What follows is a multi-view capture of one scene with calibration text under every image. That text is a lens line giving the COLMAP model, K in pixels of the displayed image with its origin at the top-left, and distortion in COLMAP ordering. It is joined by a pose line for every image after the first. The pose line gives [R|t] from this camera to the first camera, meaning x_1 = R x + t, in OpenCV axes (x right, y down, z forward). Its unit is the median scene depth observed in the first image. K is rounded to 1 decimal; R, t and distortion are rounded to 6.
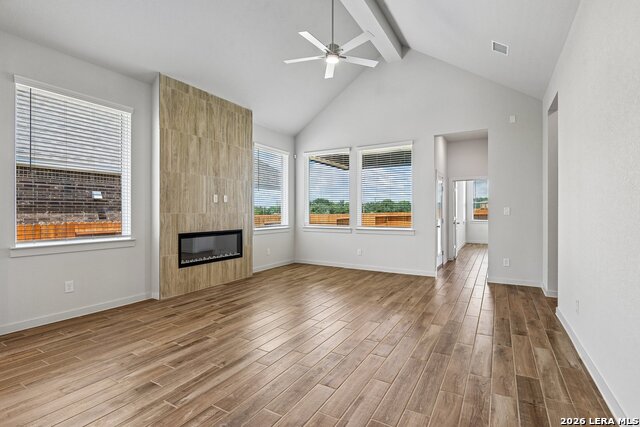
lens RADIAL K [[308.4, 0, 317.3], [0, 308.4, 215.0], [0, 0, 1]] dist [-0.004271, -0.000773]
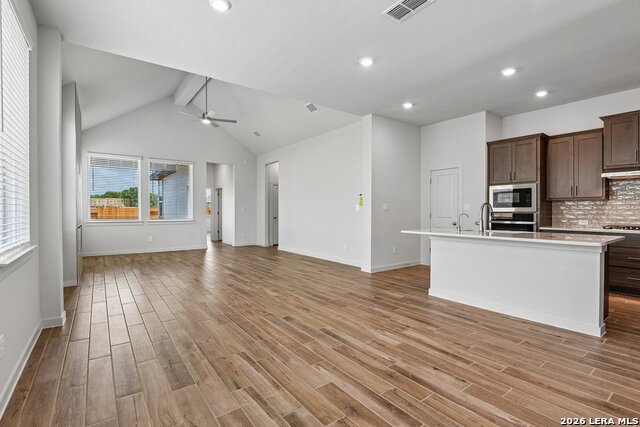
lens RADIAL K [[300.3, 0, 317.1], [0, 300.3, 209.9], [0, 0, 1]] dist [0.000056, 0.000023]
pose [[0.392525, 0.004188, 0.919732, -0.975596], [0.004059, 0.999972, -0.006285, 0.011922], [-0.919732, 0.006200, 0.392497, -0.188857]]
